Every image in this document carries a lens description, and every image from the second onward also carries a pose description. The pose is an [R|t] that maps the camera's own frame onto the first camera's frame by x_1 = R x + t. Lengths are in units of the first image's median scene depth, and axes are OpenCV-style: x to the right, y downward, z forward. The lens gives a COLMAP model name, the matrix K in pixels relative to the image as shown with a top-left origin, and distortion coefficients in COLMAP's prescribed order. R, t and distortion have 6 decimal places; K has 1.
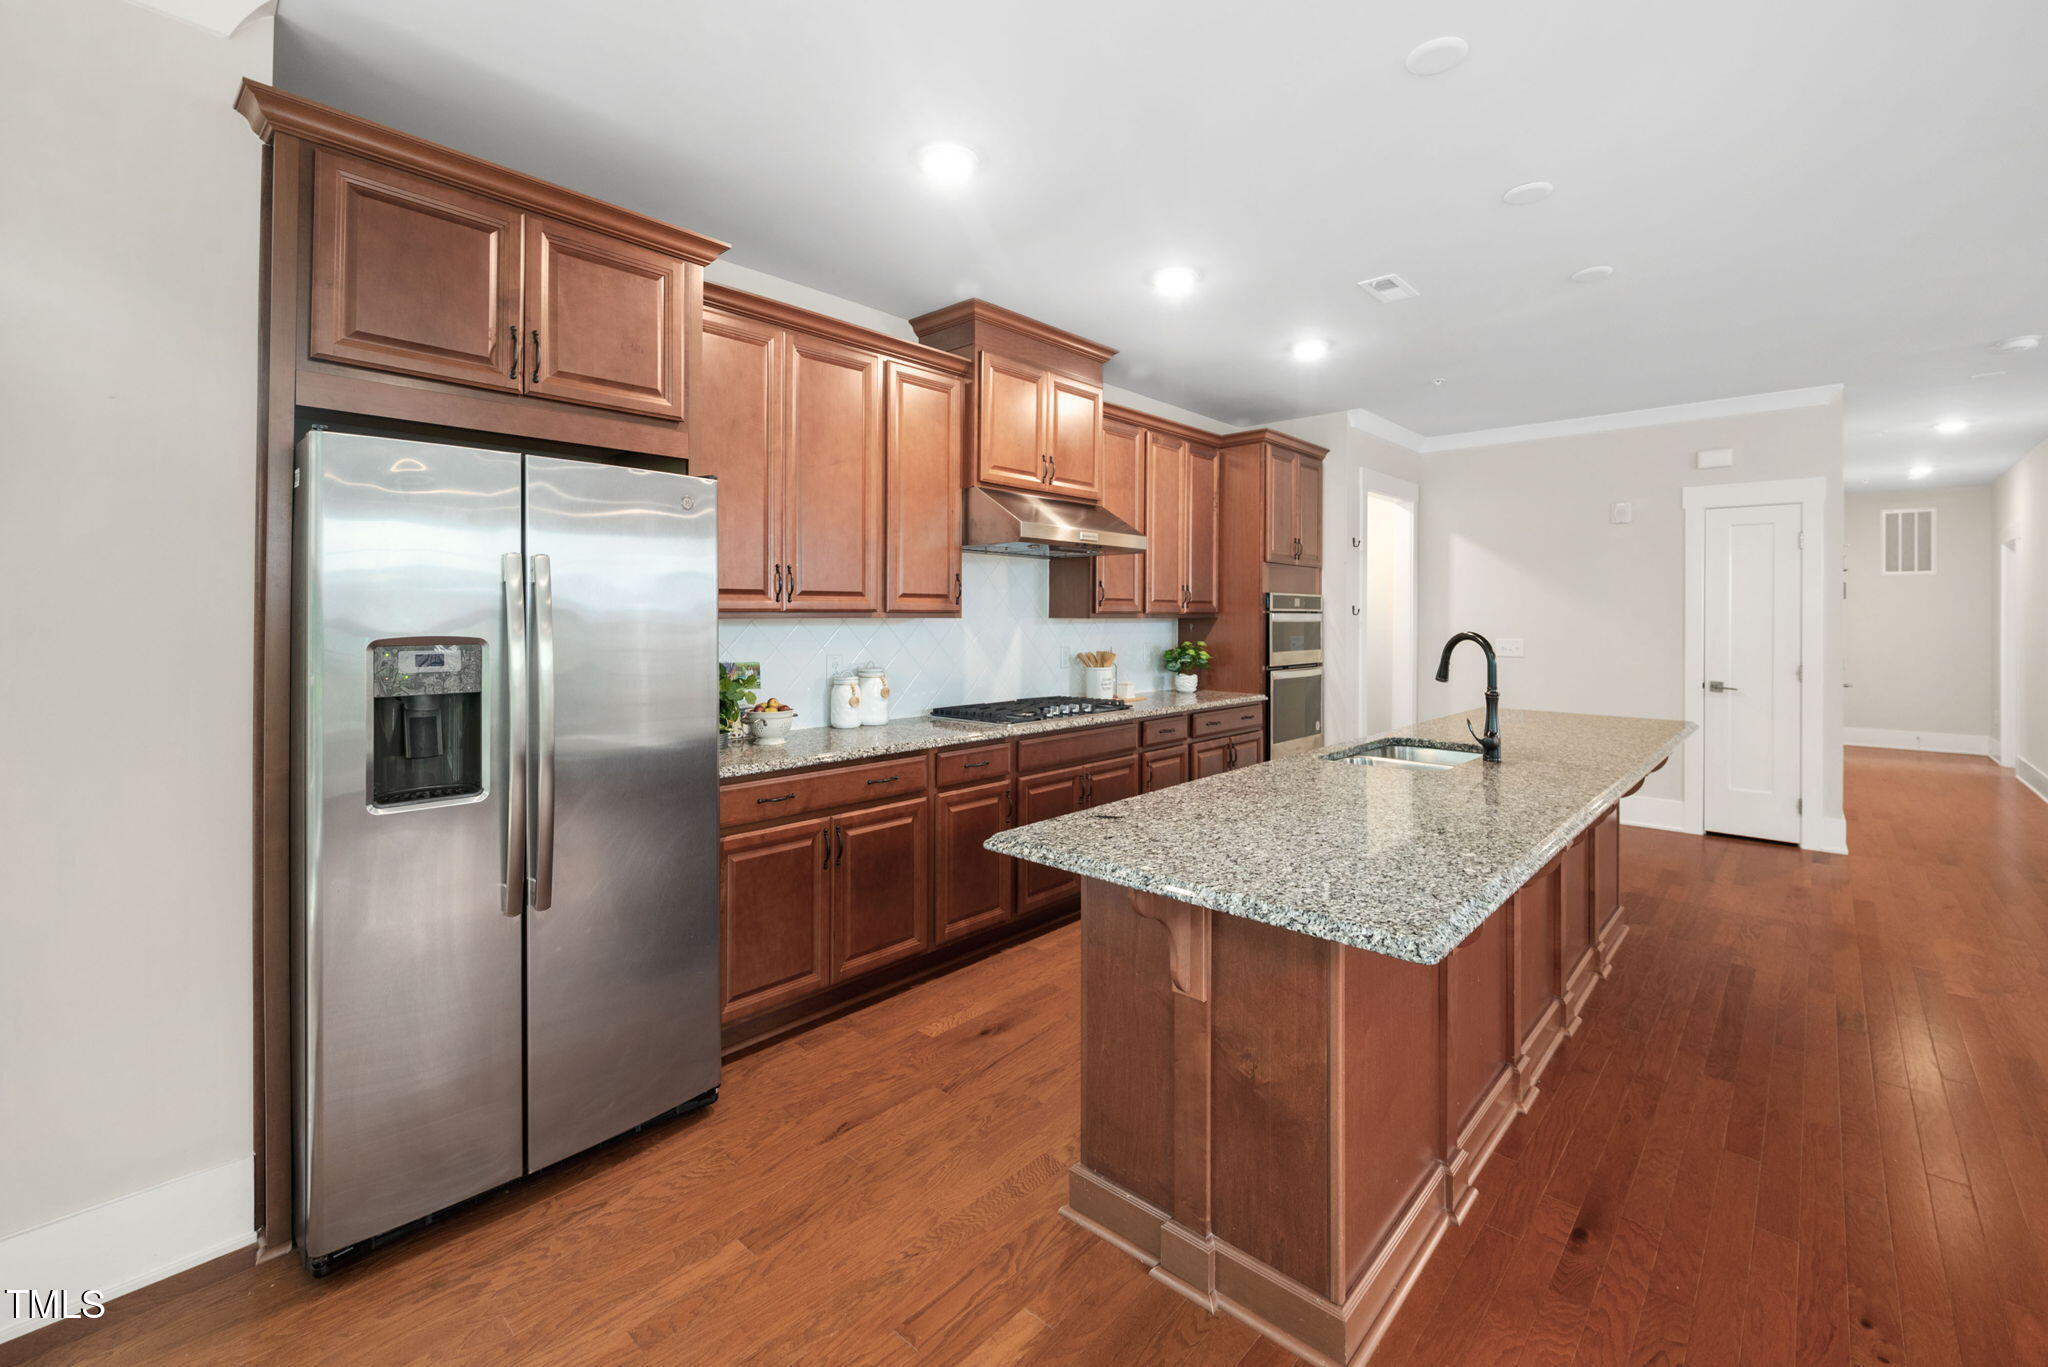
lens RADIAL K [[846.7, 0, 1024.1], [0, 846.7, 604.2], [0, 0, 1]] dist [0.002144, 0.000228]
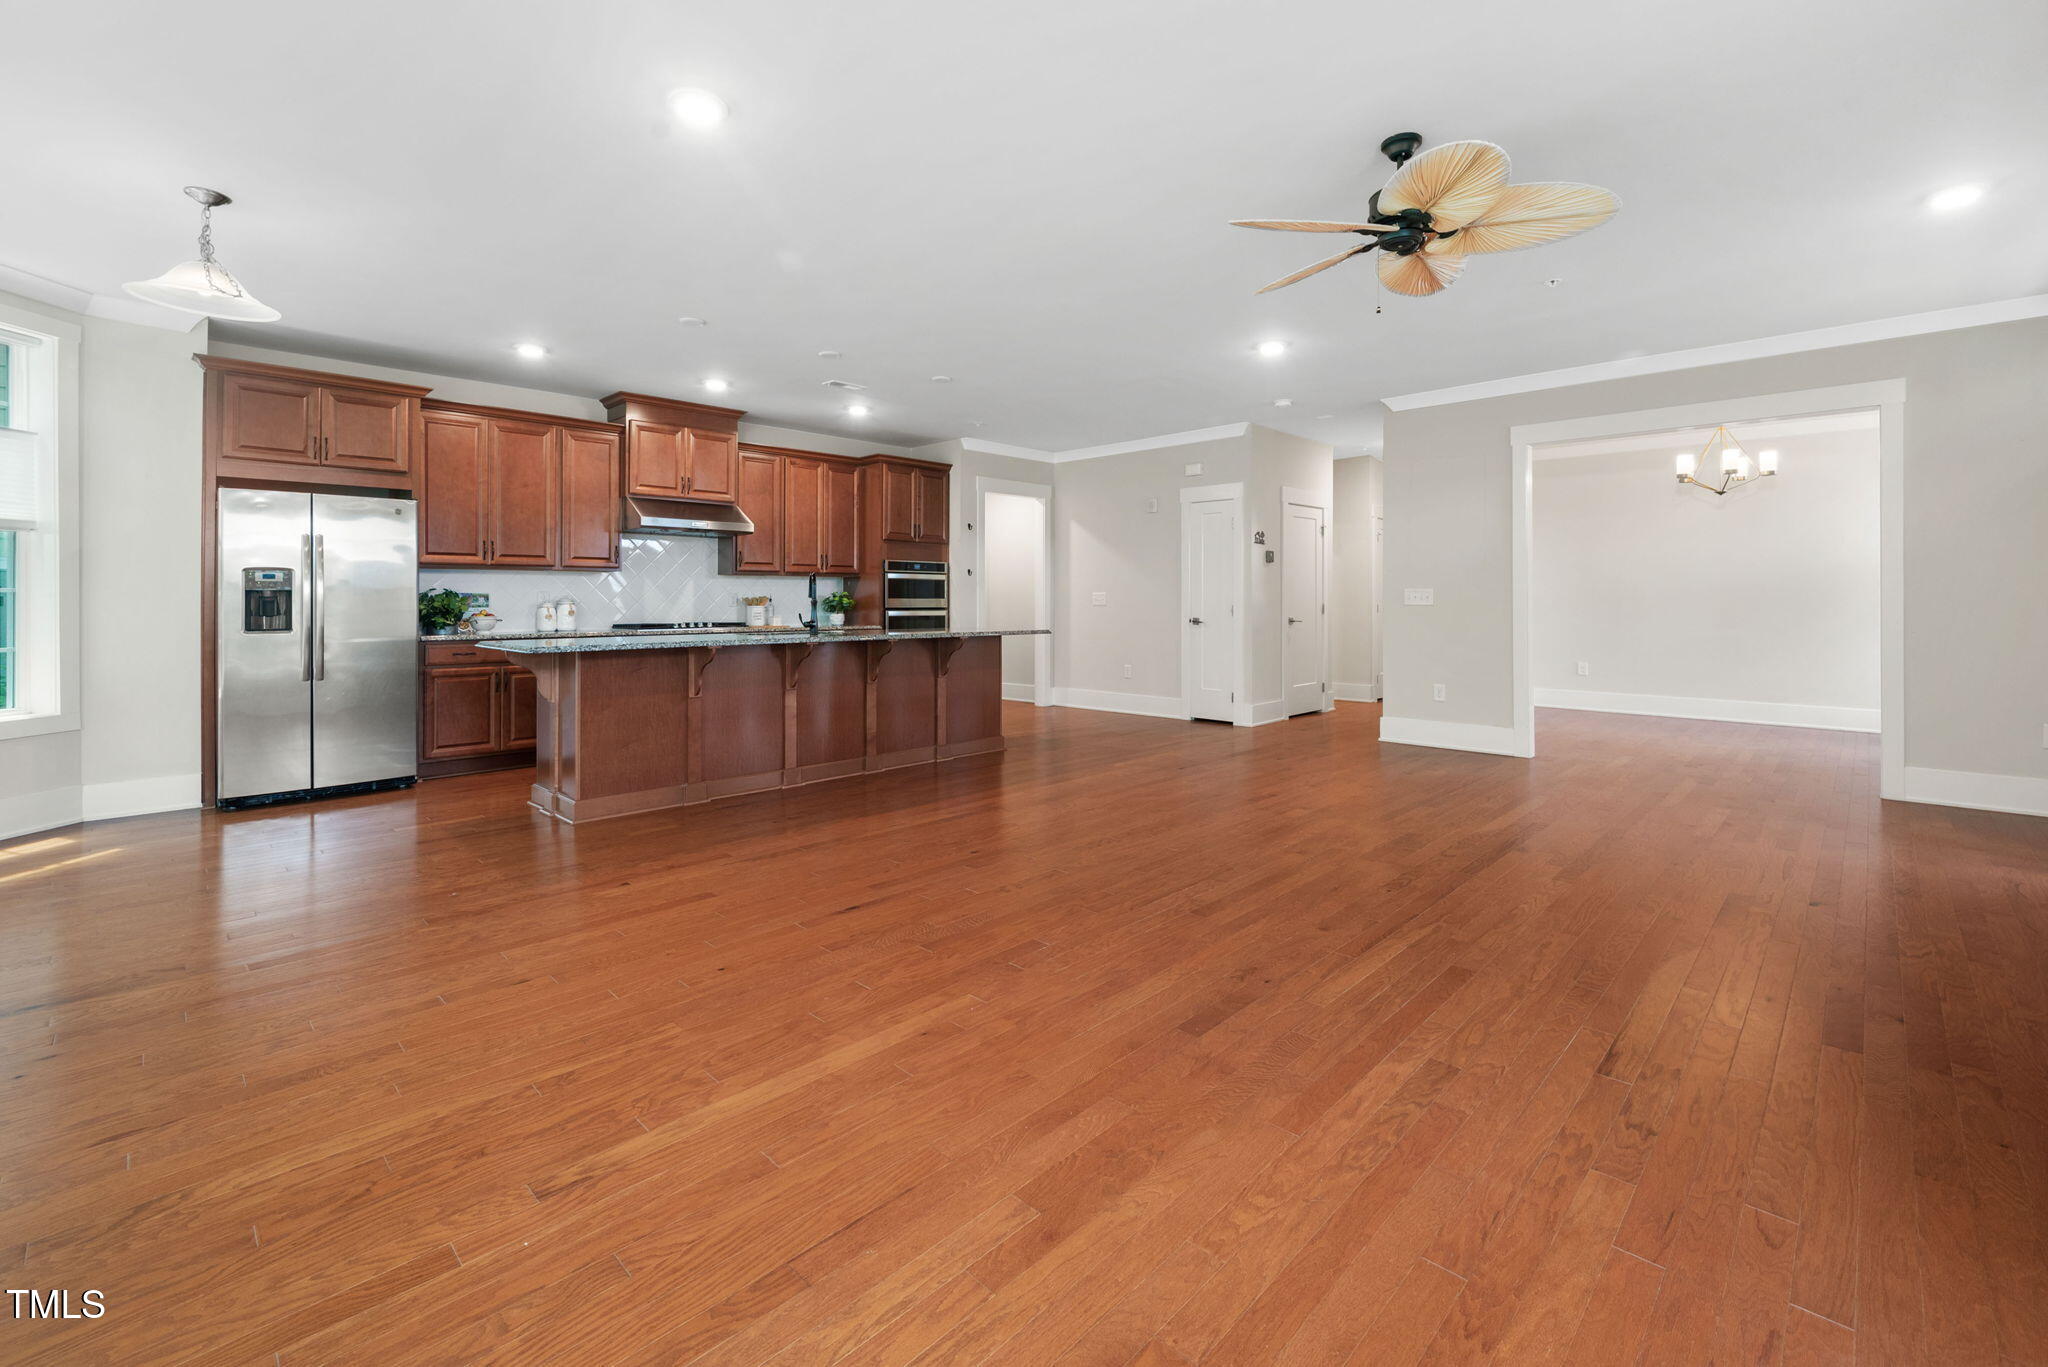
lens RADIAL K [[867.6, 0, 1063.9], [0, 867.6, 593.0], [0, 0, 1]] dist [-0.003425, -0.000272]
pose [[0.999671, -0.004774, -0.025219, 0.909434], [0.004796, 0.999988, 0.000793, 0.065817], [0.025215, -0.000914, 0.999682, -0.794666]]
